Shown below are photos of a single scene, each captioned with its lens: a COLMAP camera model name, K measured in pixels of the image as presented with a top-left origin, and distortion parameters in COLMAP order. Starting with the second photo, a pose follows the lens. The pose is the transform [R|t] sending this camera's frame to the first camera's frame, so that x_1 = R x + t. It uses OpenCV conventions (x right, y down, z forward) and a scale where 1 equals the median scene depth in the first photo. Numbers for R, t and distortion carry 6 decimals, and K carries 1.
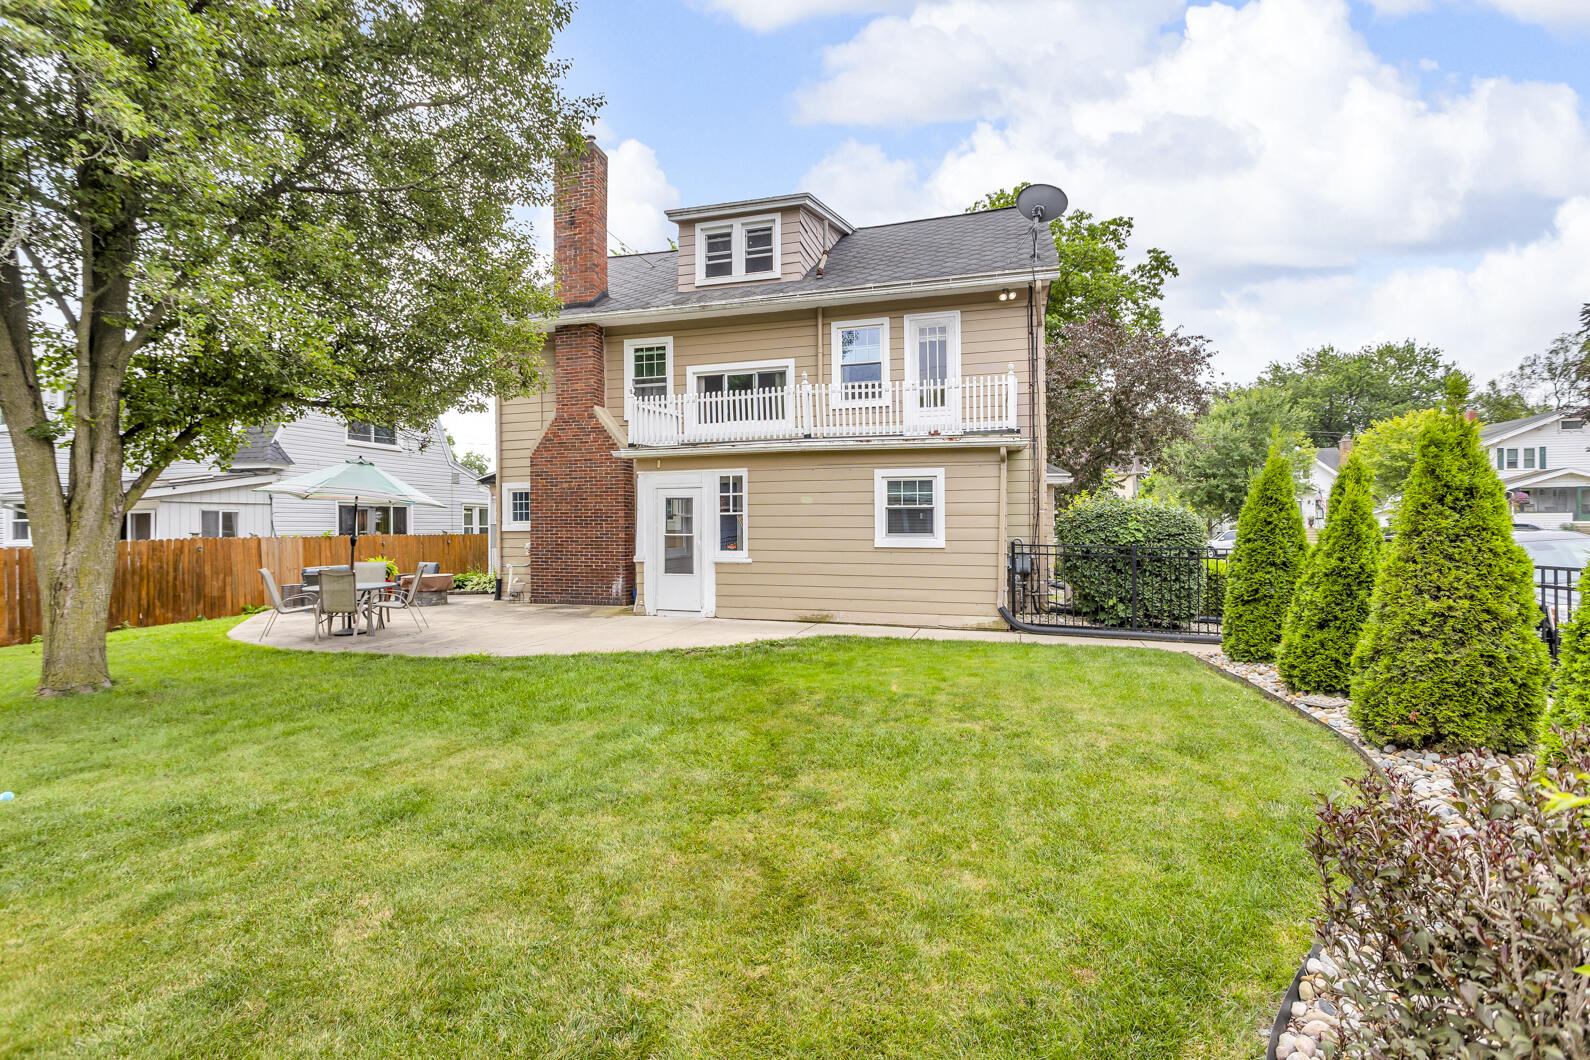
lens RADIAL K [[759.6, 0, 791.4], [0, 759.6, 524.6], [0, 0, 1]] dist [0.012745, -0.000401]
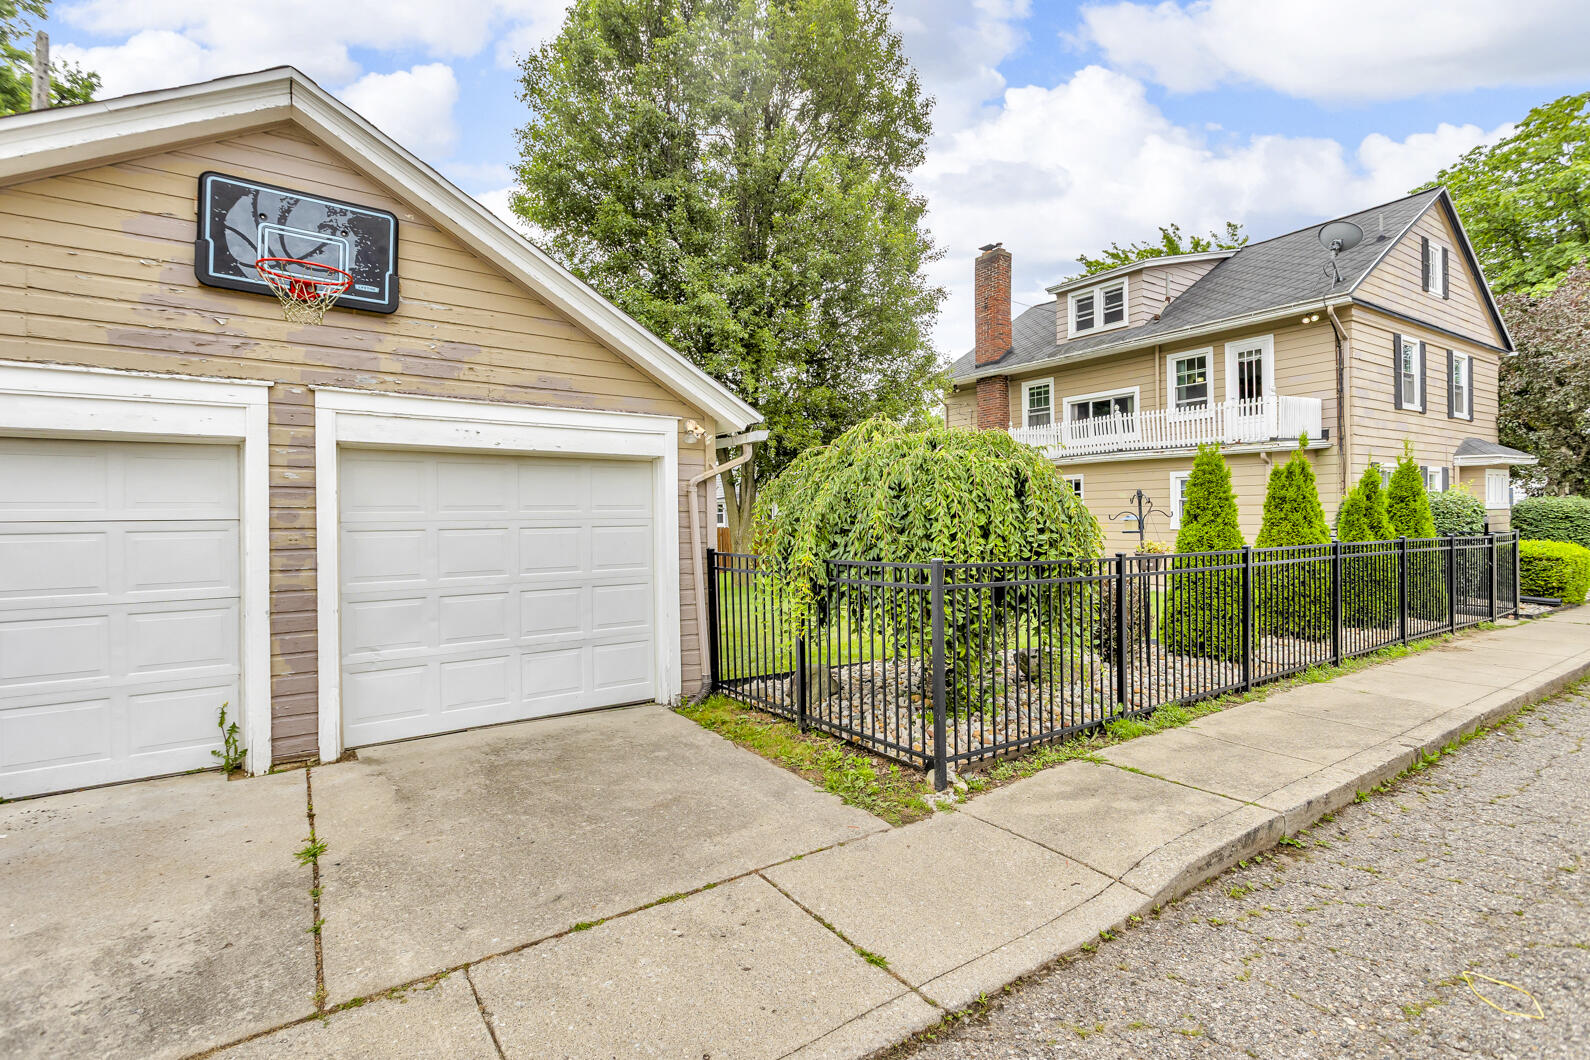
lens RADIAL K [[759.6, 0, 796.8], [0, 759.6, 522.9], [0, 0, 1]] dist [0.012745, -0.000401]
pose [[0.780915, -0.002141, -0.624634, 0.352024], [0.010667, 0.999894, 0.009910, -0.002024], [0.624546, -0.014402, 0.780855, -0.383132]]
